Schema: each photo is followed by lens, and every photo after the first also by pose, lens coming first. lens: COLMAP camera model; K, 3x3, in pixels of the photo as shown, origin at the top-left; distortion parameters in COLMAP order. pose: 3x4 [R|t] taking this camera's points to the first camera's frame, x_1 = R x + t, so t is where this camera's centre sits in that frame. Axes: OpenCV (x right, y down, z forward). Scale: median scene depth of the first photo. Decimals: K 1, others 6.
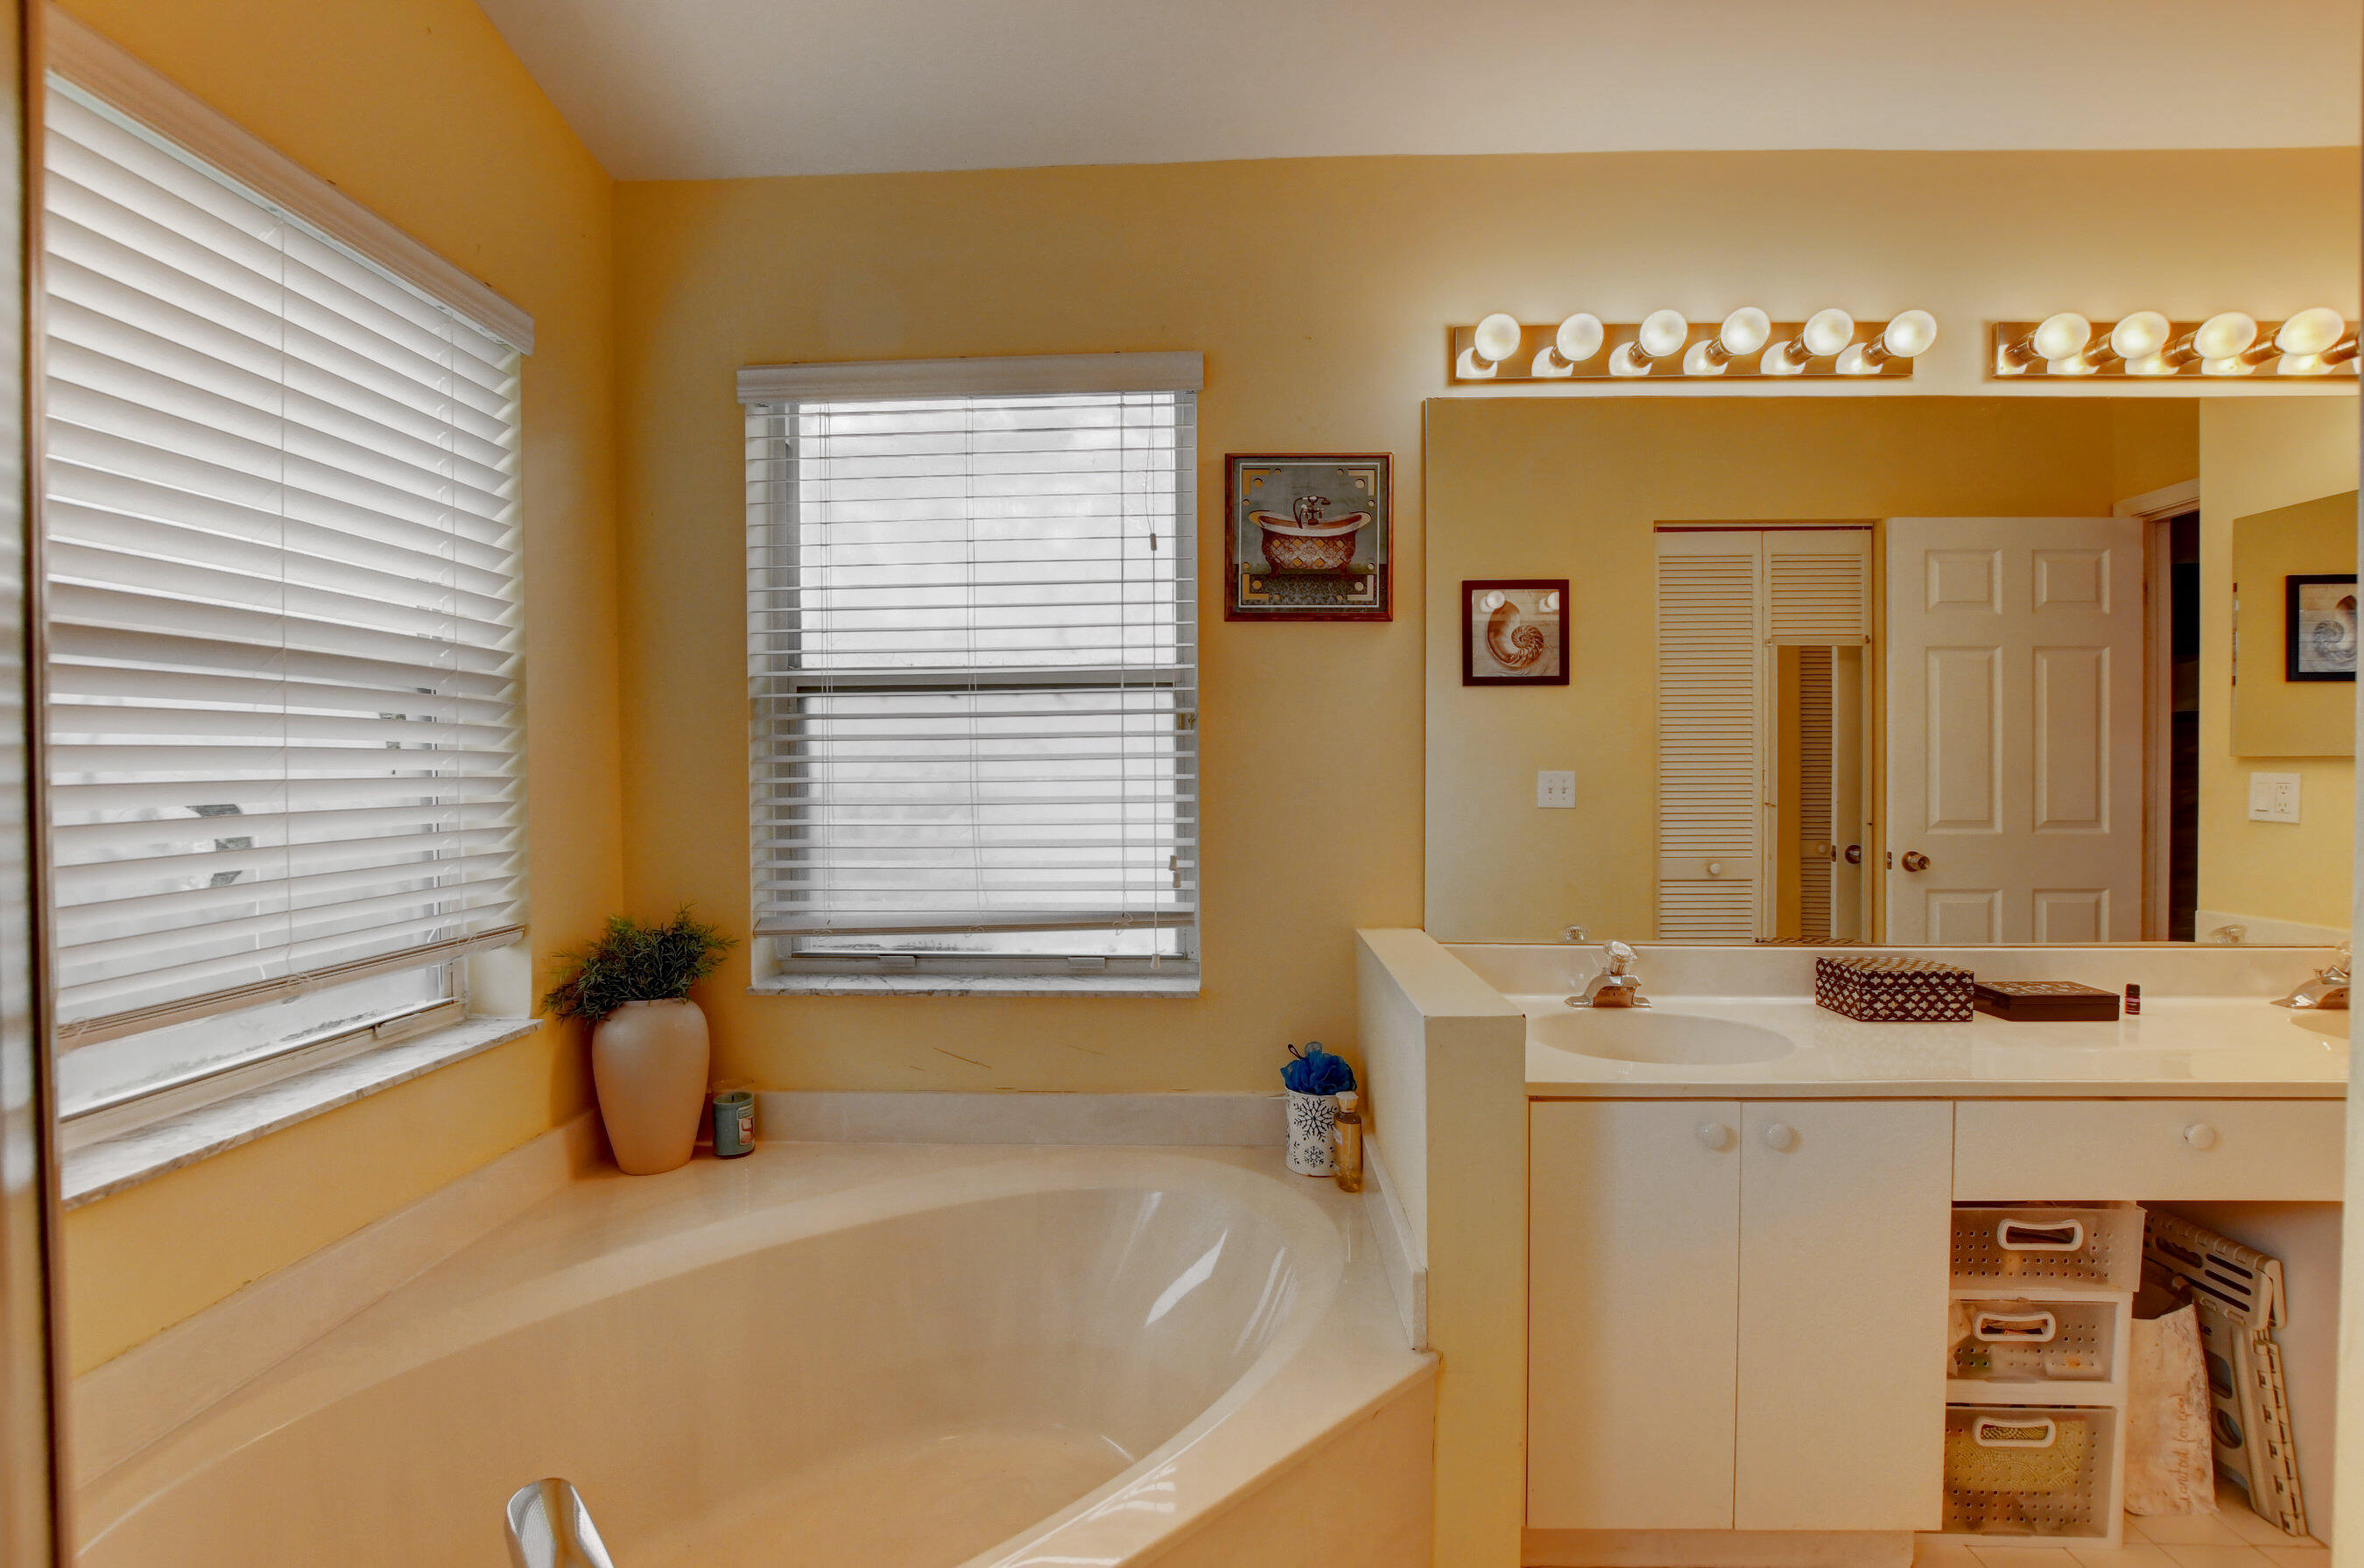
lens RADIAL K [[1081.3, 0, 1182.0], [0, 1081.3, 784.0], [0, 0, 1]] dist [0.002167, 0.000050]
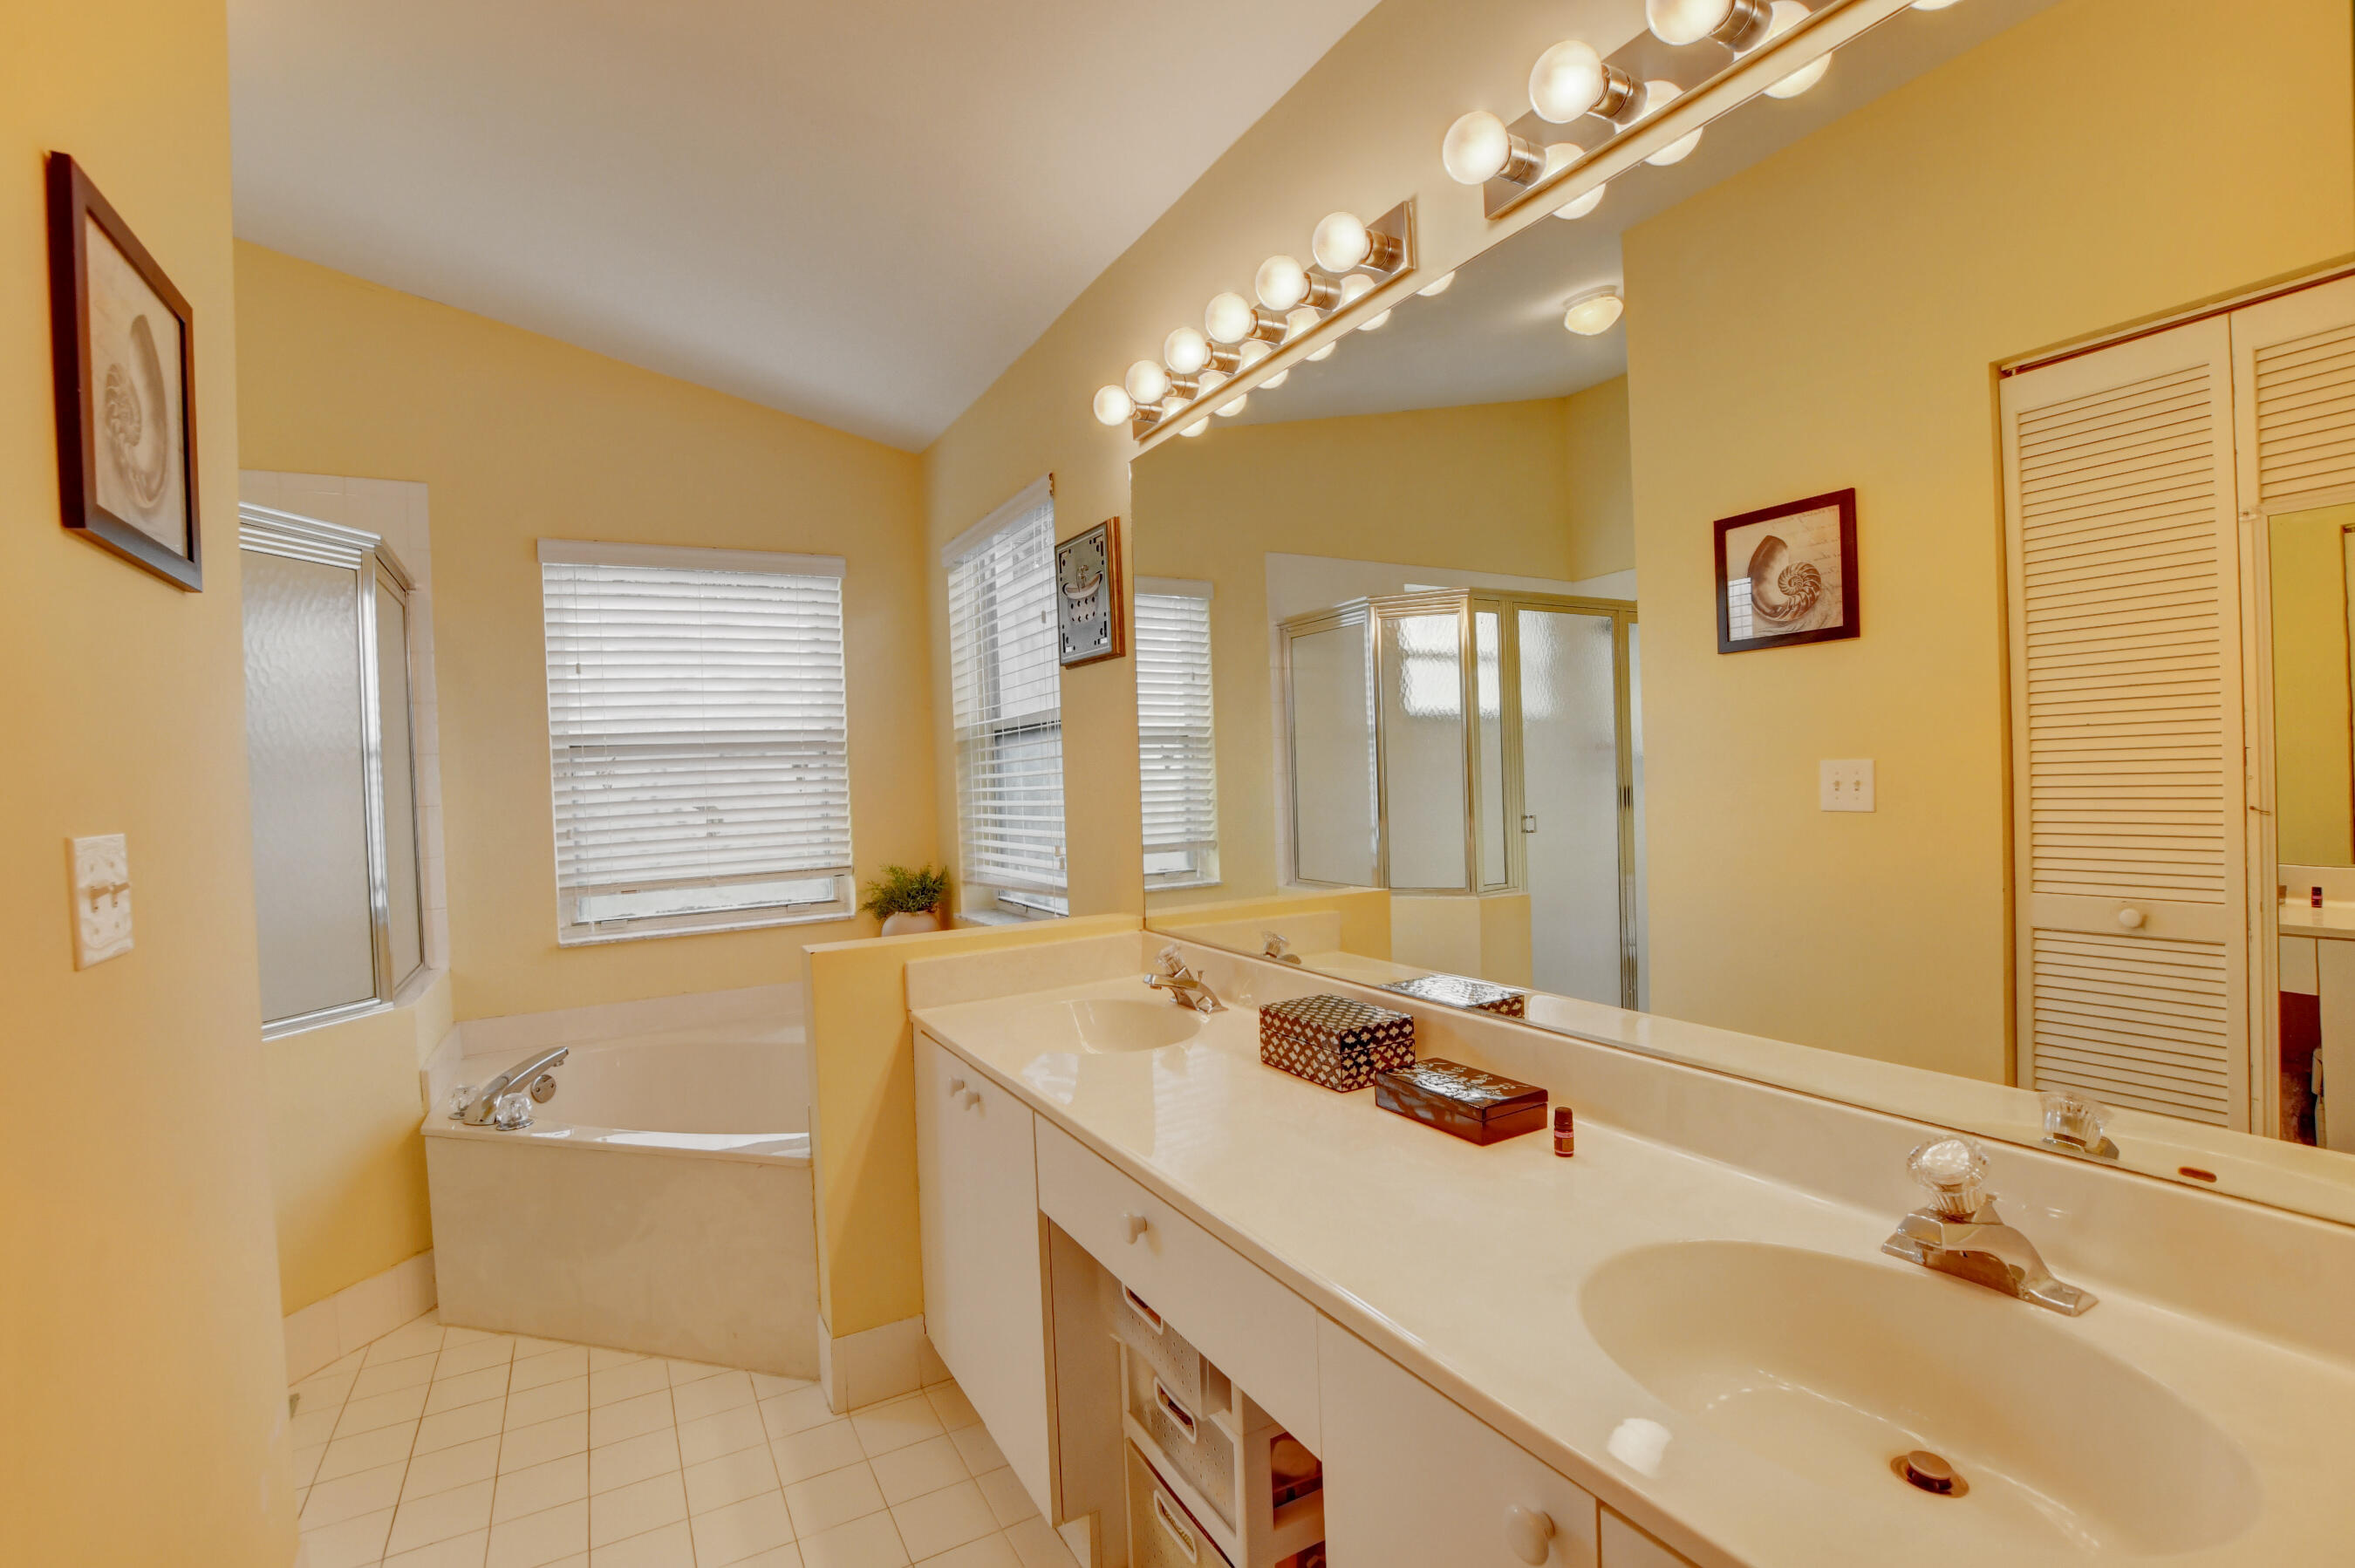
lens RADIAL K [[1046.1, 0, 1177.5], [0, 1046.1, 784.0], [0, 0, 1]] dist [-0.028169, 0.000067]
pose [[0.502247, -0.008027, -0.864687, 1.335190], [0.020861, 0.999778, 0.002836, -0.012506], [0.864473, -0.019463, 0.502303, 0.515798]]
